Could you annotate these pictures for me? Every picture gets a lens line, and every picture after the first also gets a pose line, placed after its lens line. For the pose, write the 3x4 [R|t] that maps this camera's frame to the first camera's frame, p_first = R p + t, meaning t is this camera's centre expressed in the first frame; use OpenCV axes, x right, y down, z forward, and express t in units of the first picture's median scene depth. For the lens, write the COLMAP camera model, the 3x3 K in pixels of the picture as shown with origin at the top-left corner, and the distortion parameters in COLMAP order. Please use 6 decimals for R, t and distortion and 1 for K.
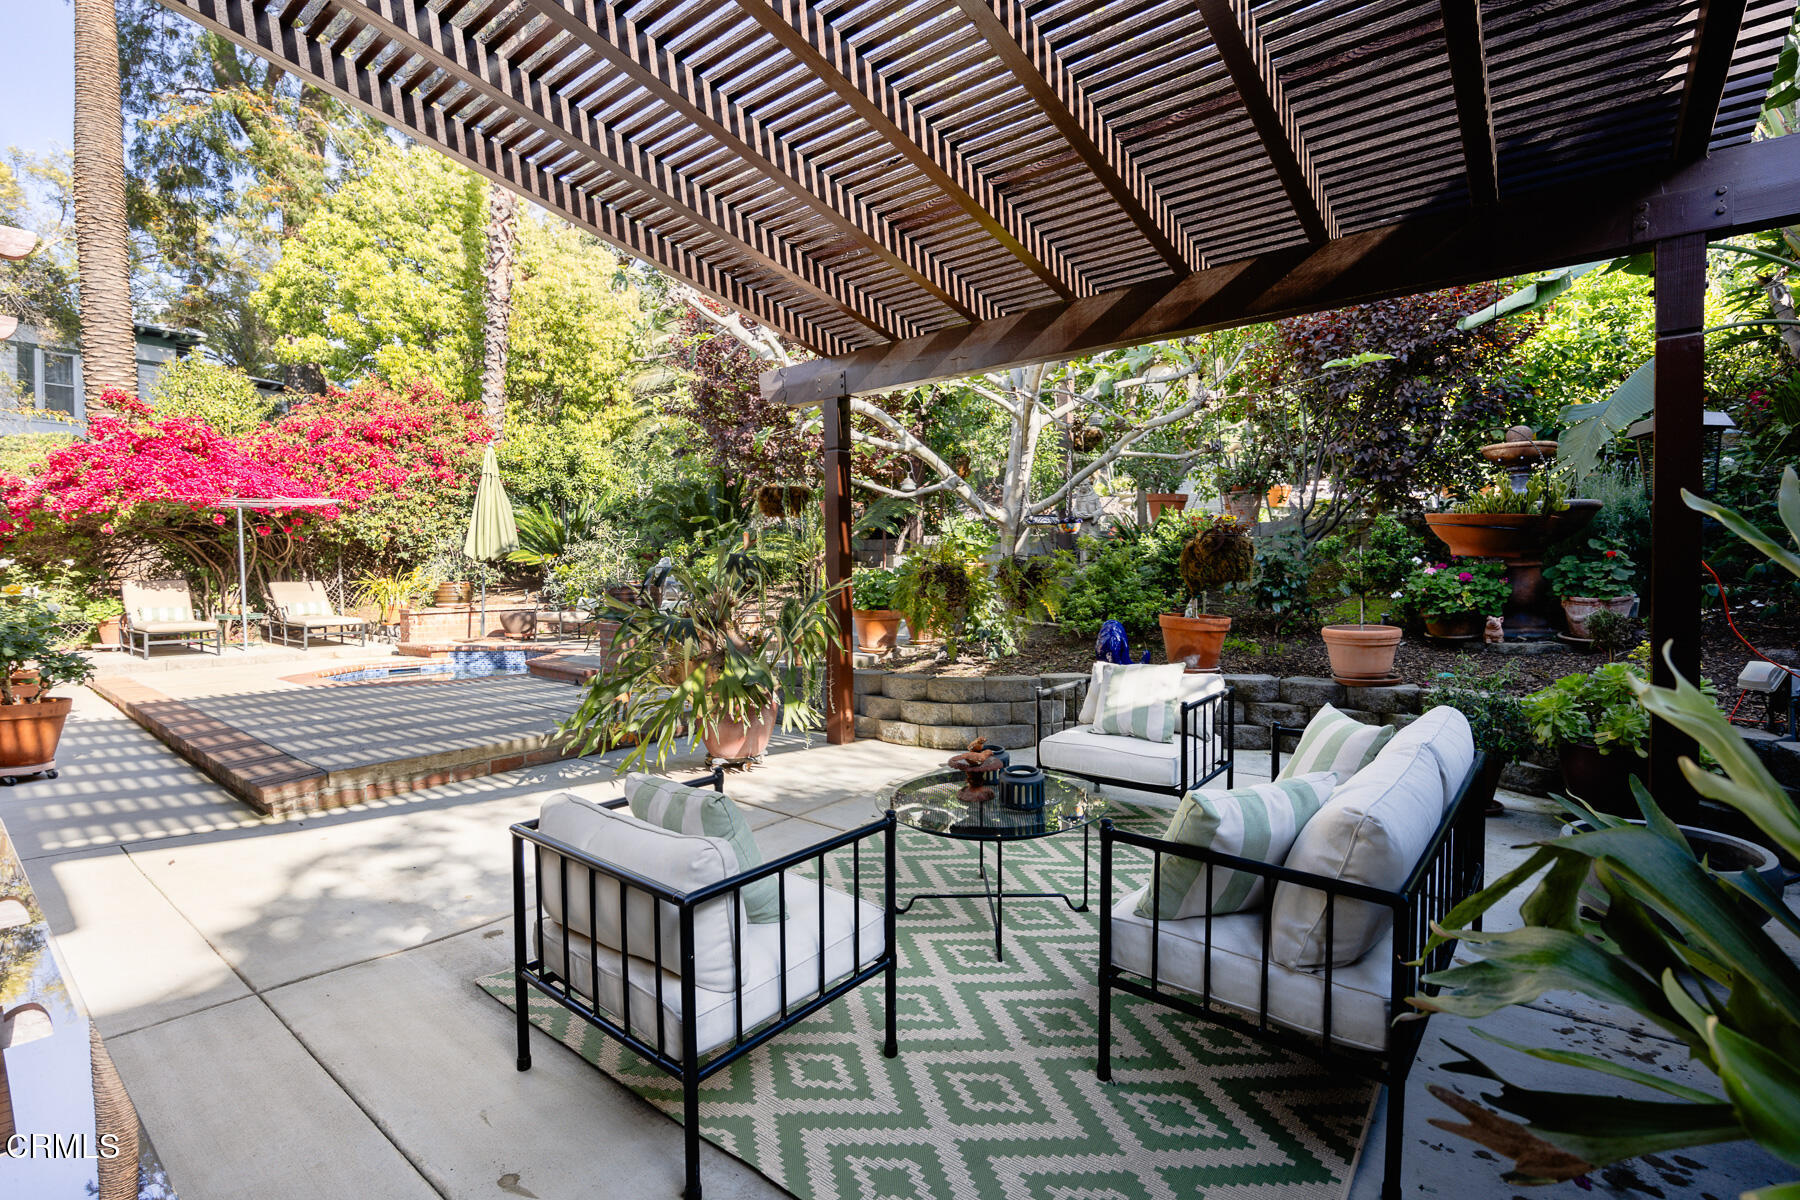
lens RADIAL K [[827.2, 0, 906.6], [0, 827.2, 603.4], [0, 0, 1]] dist [-0.015091, -0.001416]
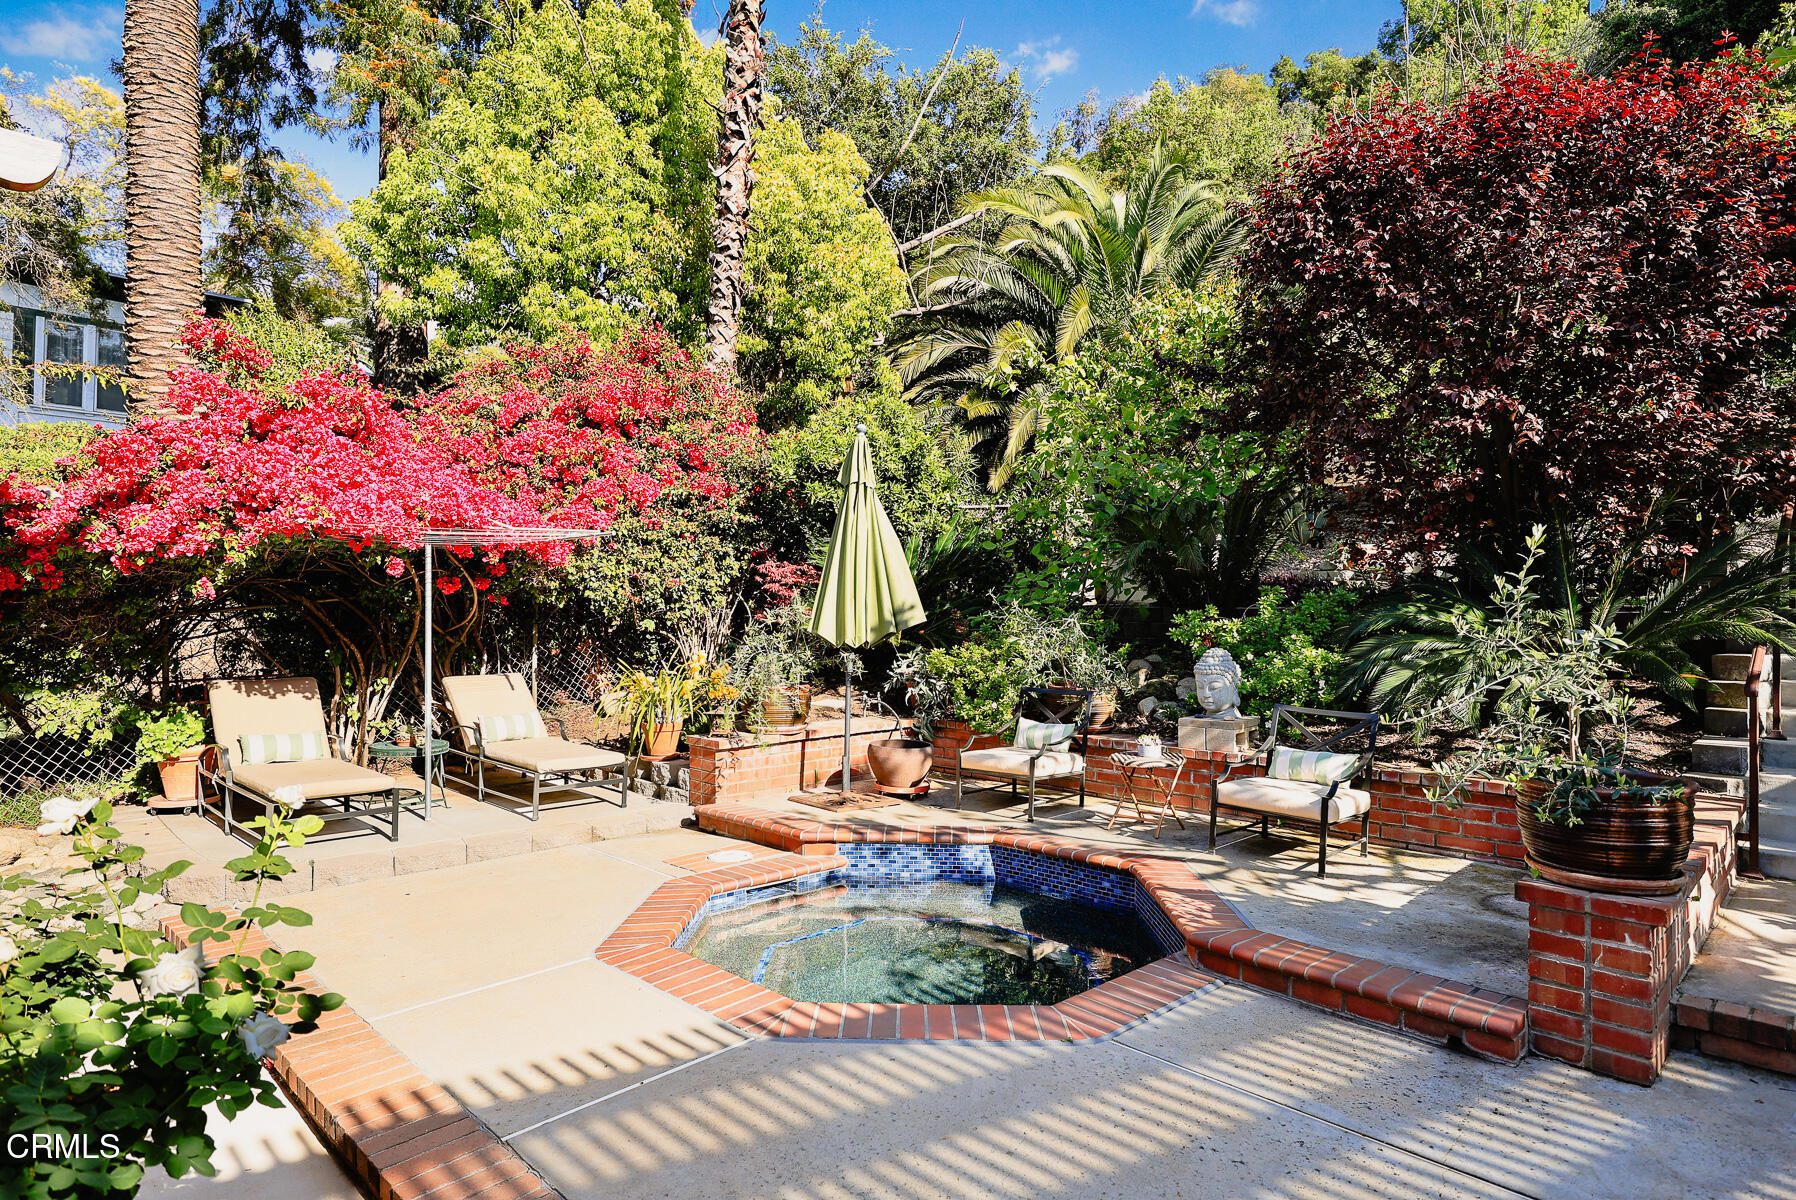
lens RADIAL K [[1013.9, 0, 890.3], [0, 1013.9, 598.6], [0, 0, 1]] dist [0.004808, -0.000087]
pose [[0.994161, 0.012725, -0.107153, -0.393672], [-0.017826, 0.998746, -0.046782, -0.050224], [0.106423, 0.048419, 0.993141, 0.338833]]
